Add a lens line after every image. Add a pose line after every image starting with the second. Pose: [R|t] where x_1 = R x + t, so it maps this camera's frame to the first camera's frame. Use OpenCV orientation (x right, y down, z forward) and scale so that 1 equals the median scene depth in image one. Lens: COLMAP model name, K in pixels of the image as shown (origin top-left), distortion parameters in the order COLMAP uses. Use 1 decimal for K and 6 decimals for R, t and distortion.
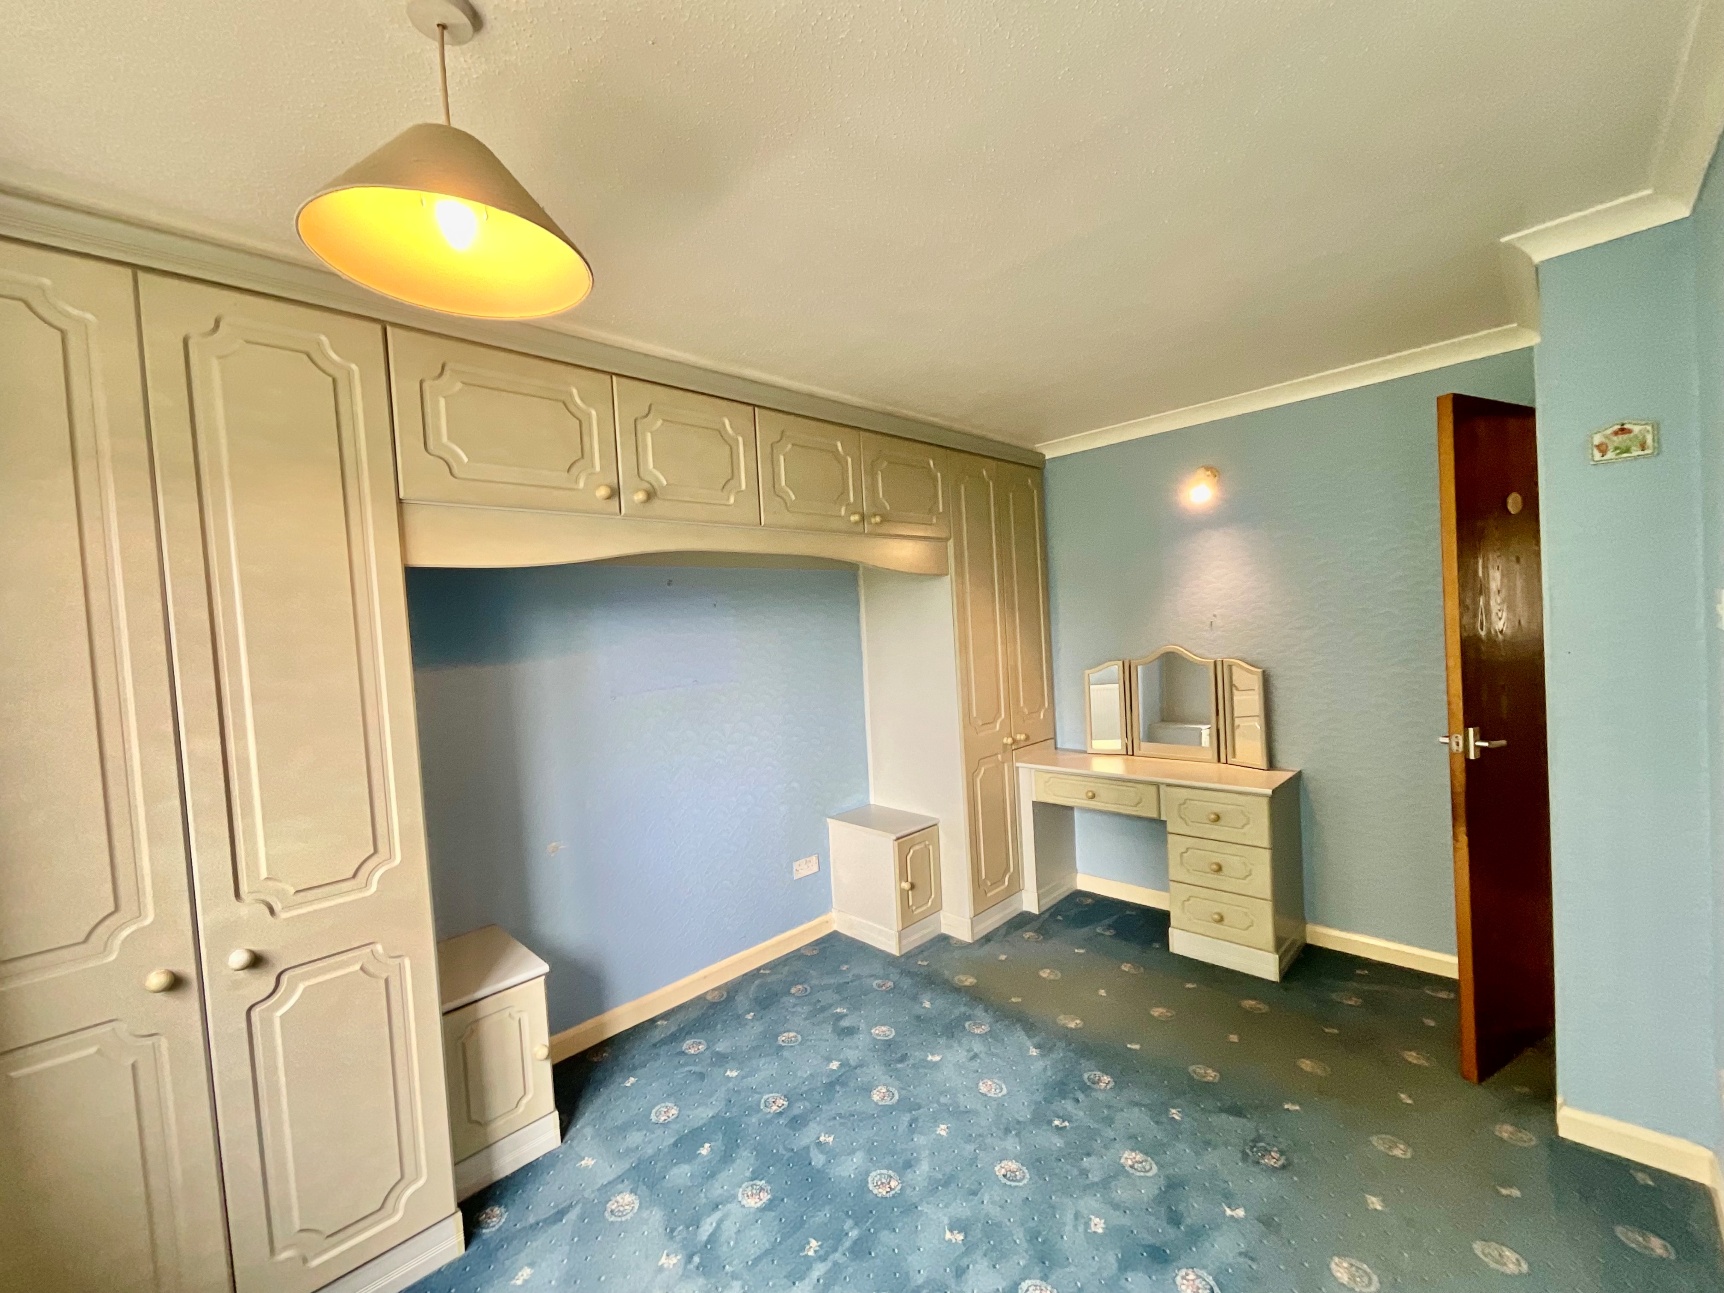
lens RADIAL K [[693.4, 0, 862.0], [0, 693.4, 646.5], [0, 0, 1]] dist [-0.002168, -0.000081]
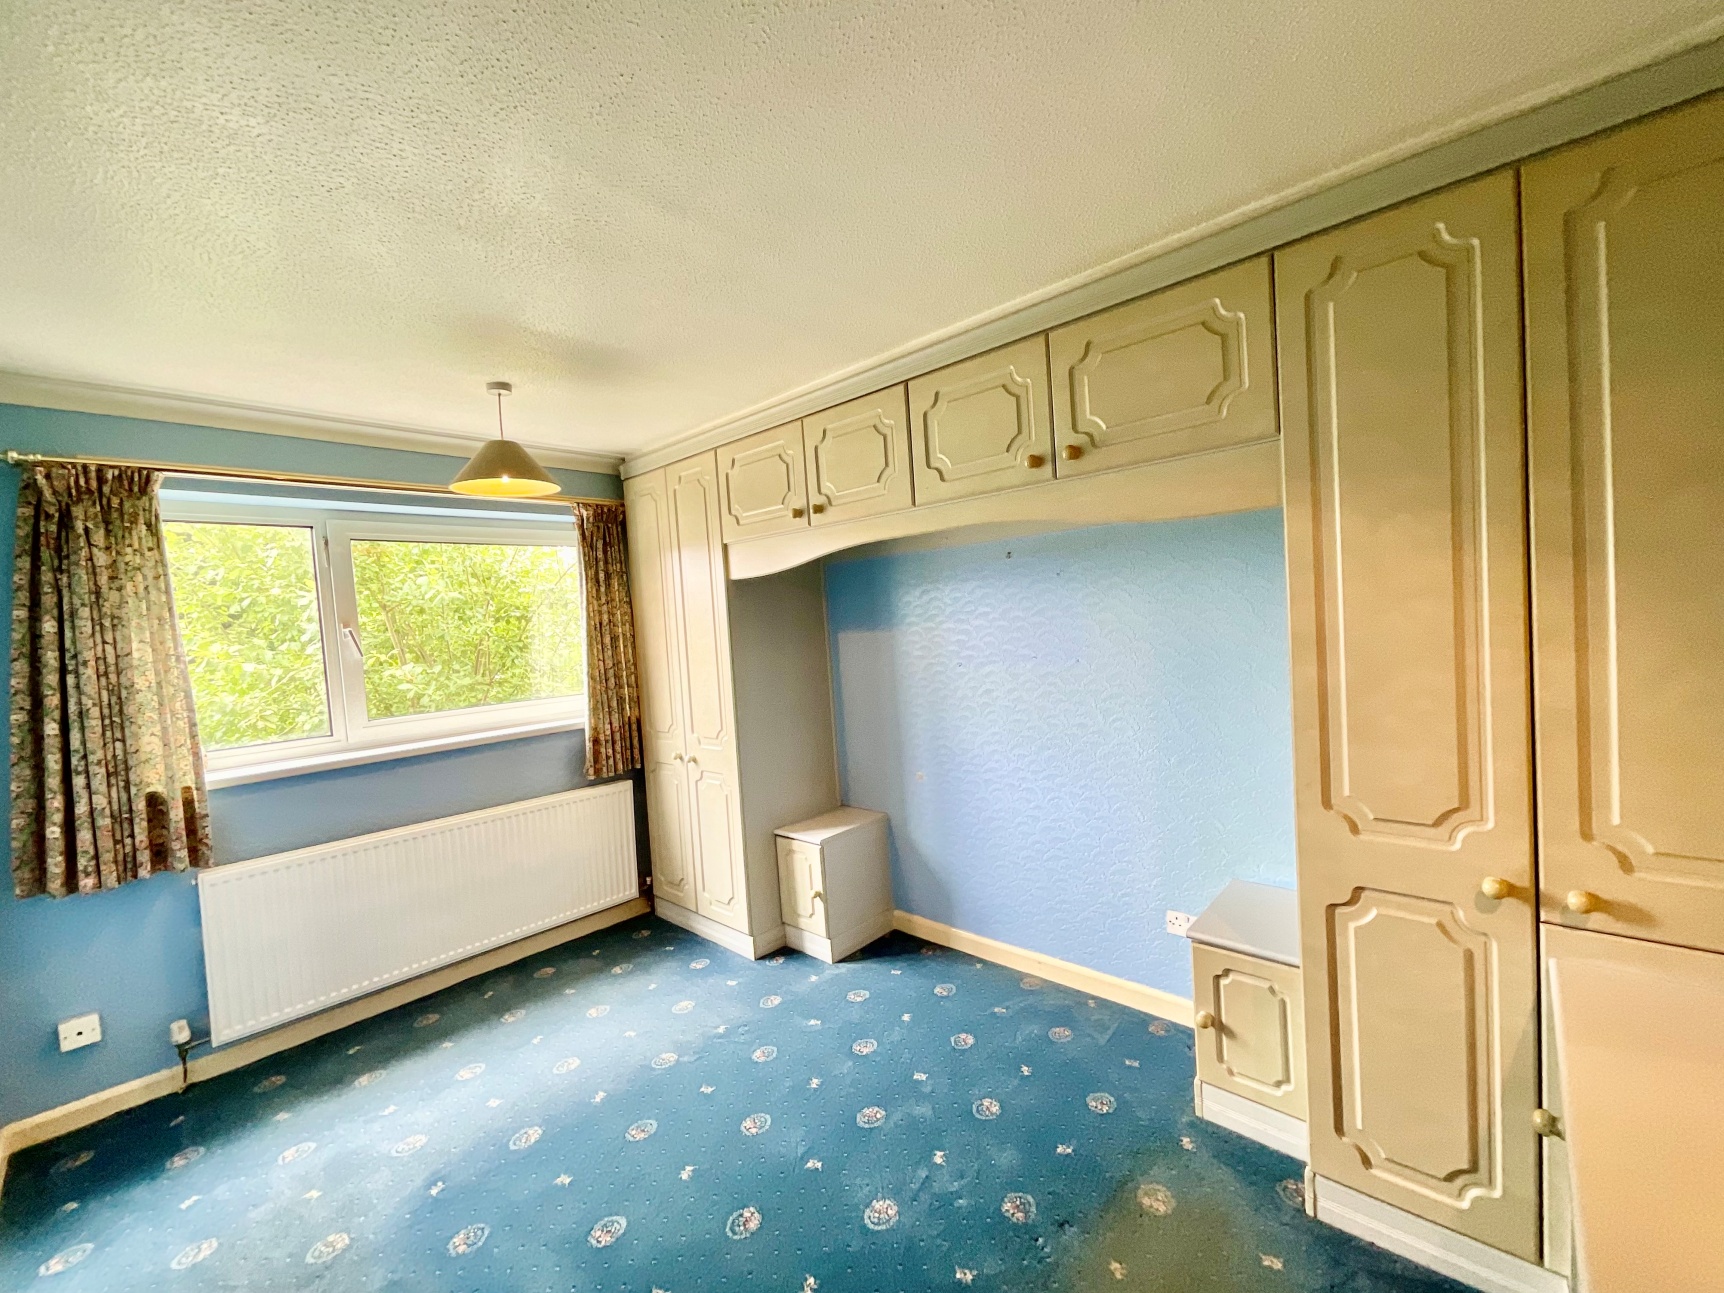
lens RADIAL K [[730.1, 0, 862.0], [0, 730.1, 646.5], [0, 0, 1]] dist [0.039857, 0.000031]
pose [[0.038089, 0.090346, -0.995182, 0.723251], [0.028444, 0.995403, 0.091455, -0.059661], [0.998869, -0.031790, 0.035344, 0.711658]]
